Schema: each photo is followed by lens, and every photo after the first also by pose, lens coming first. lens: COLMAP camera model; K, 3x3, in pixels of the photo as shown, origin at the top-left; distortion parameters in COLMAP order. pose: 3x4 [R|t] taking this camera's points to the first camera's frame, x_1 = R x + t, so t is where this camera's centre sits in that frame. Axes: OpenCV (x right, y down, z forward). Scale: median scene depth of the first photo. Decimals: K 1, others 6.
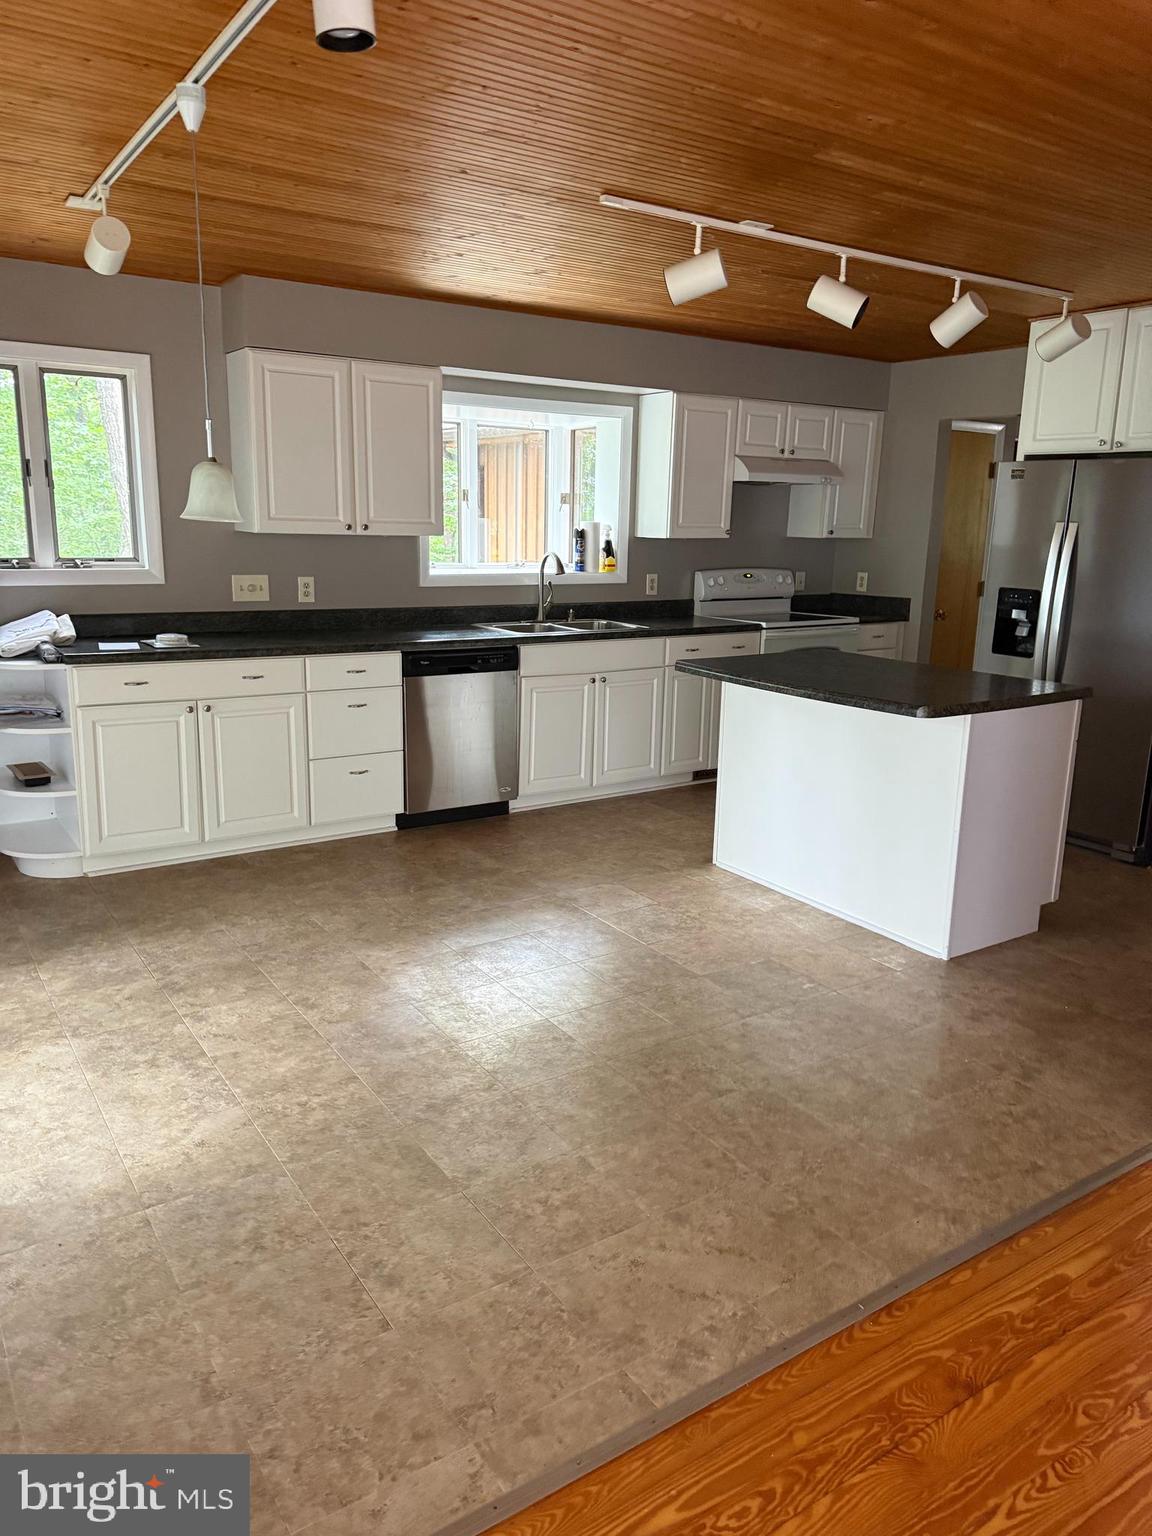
lens RADIAL K [[1091.3, 0, 576.0], [0, 1091.3, 768.0], [0, 0, 1]] dist [0.197990, -0.239974]
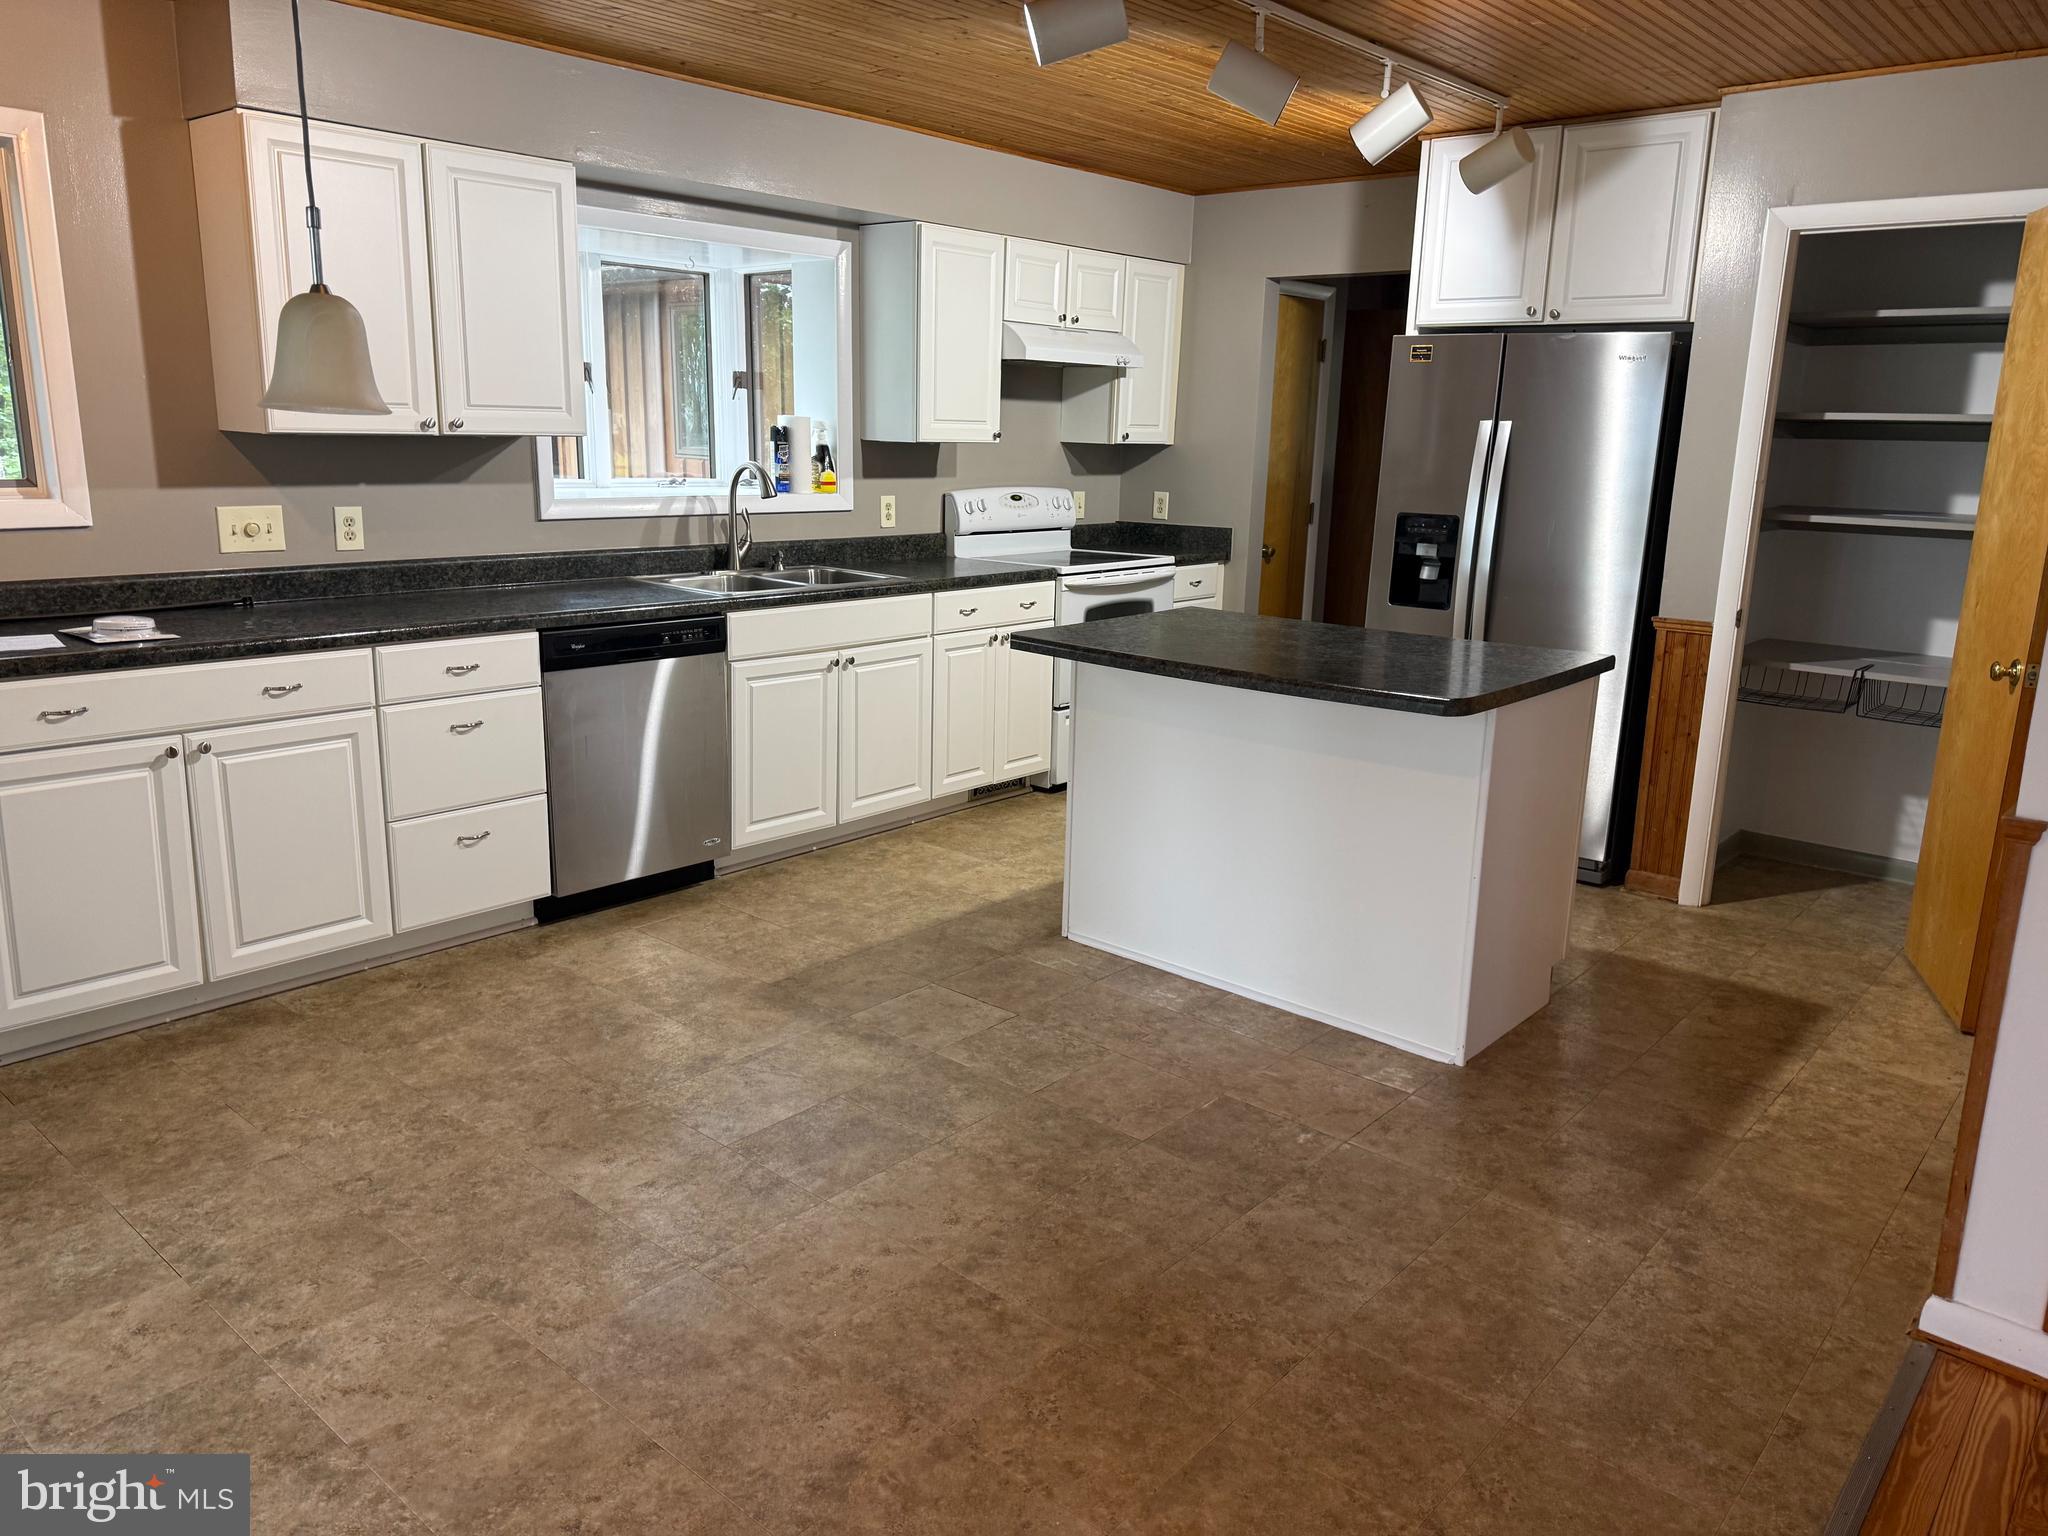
lens RADIAL K [[1428.2, 0, 981.7], [0, 1428.2, 770.1], [0, 0, 1]] dist [0.098297, -0.081234]
pose [[0.966027, -0.059501, 0.251499, -0.143782], [0.054749, 0.998165, 0.025857, -0.041300], [-0.252577, -0.011209, 0.967512, 0.199510]]
